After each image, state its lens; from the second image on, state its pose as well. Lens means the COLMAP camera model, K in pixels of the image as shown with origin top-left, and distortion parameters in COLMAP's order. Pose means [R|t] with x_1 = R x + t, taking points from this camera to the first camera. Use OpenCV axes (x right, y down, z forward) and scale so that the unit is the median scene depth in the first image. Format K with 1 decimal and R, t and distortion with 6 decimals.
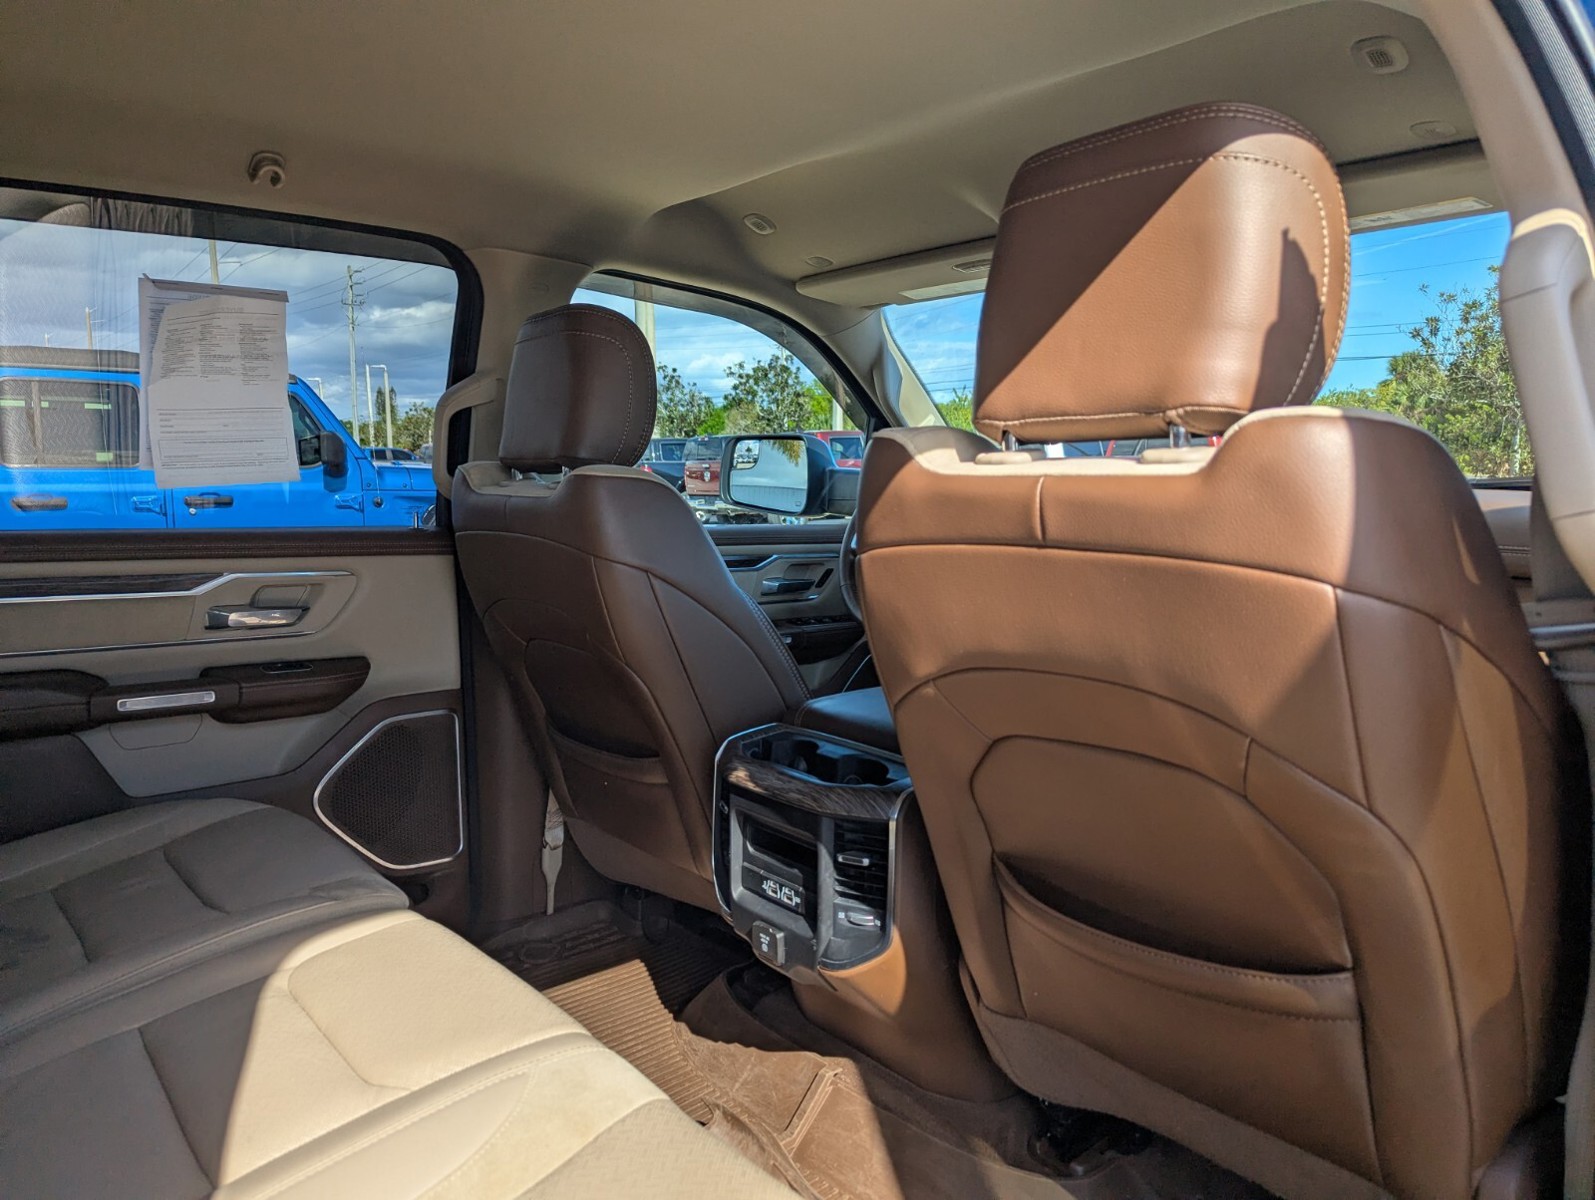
lens RADIAL K [[1136.0, 0, 797.5], [0, 1136.0, 600.0], [0, 0, 1]] dist [0.033750, -0.000352]
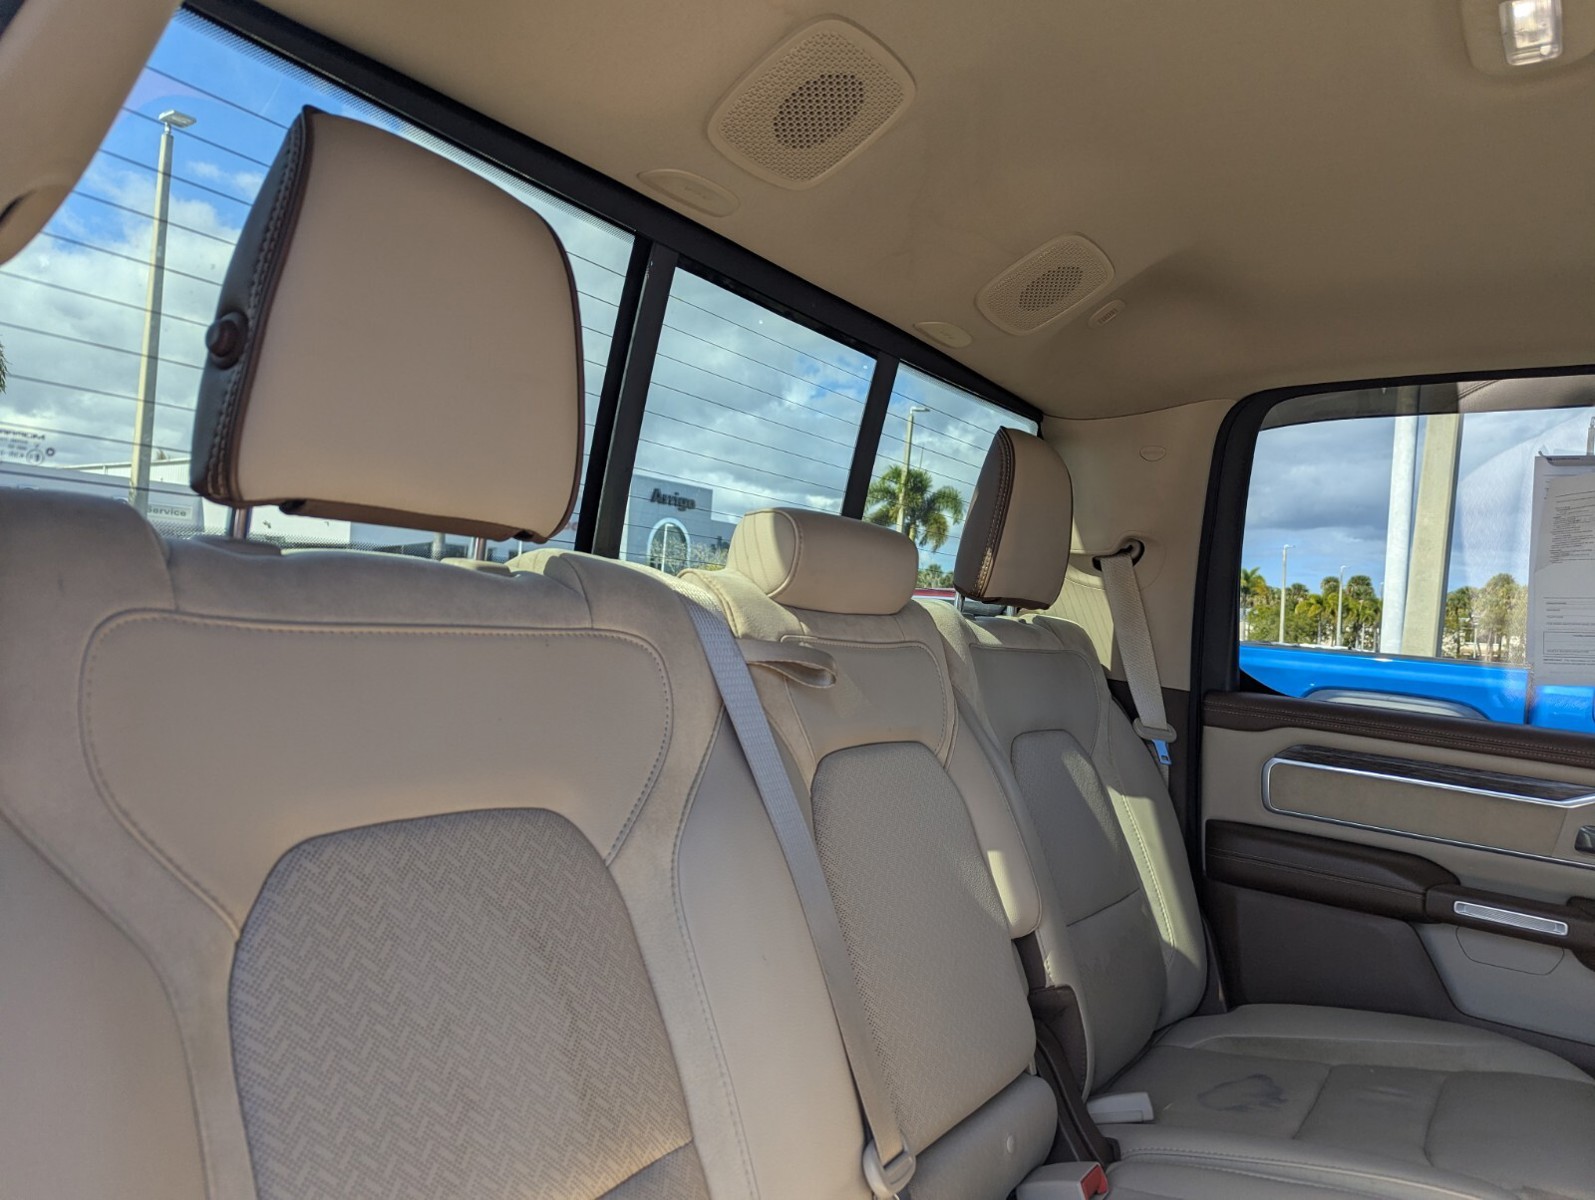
lens RADIAL K [[1136.0, 0, 797.5], [0, 1136.0, 600.0], [0, 0, 1]] dist [0.033750, -0.000352]
pose [[0.306671, 0.014049, -0.951712, 0.149444], [-0.187641, 0.981161, -0.045980, -0.010467], [0.933136, 0.192681, 0.303530, 0.189785]]
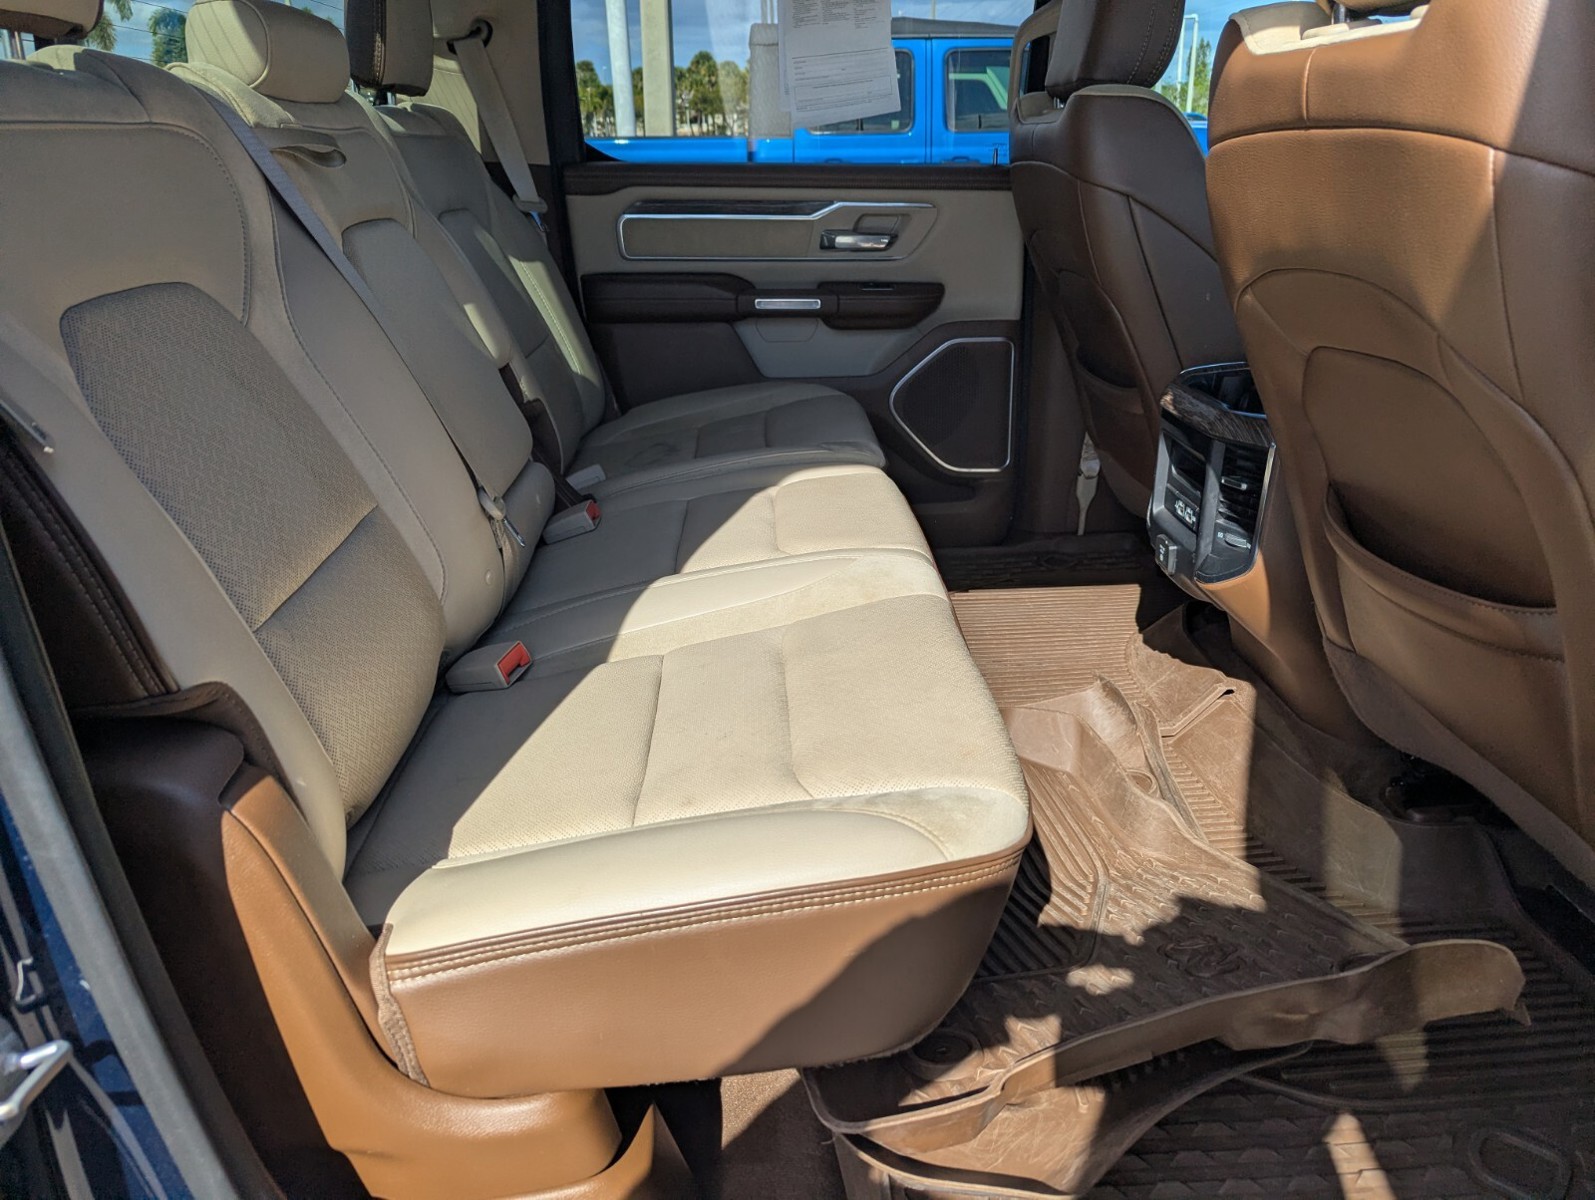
lens RADIAL K [[1096.6, 0, 805.1], [0, 1096.6, 628.9], [0, 0, 1]] dist [0.003234, -0.004282]
pose [[0.806012, 0.229422, -0.545628, 0.267050], [-0.054671, 0.946742, 0.317318, 0.047150], [0.589369, -0.225933, 0.775628, -0.044197]]
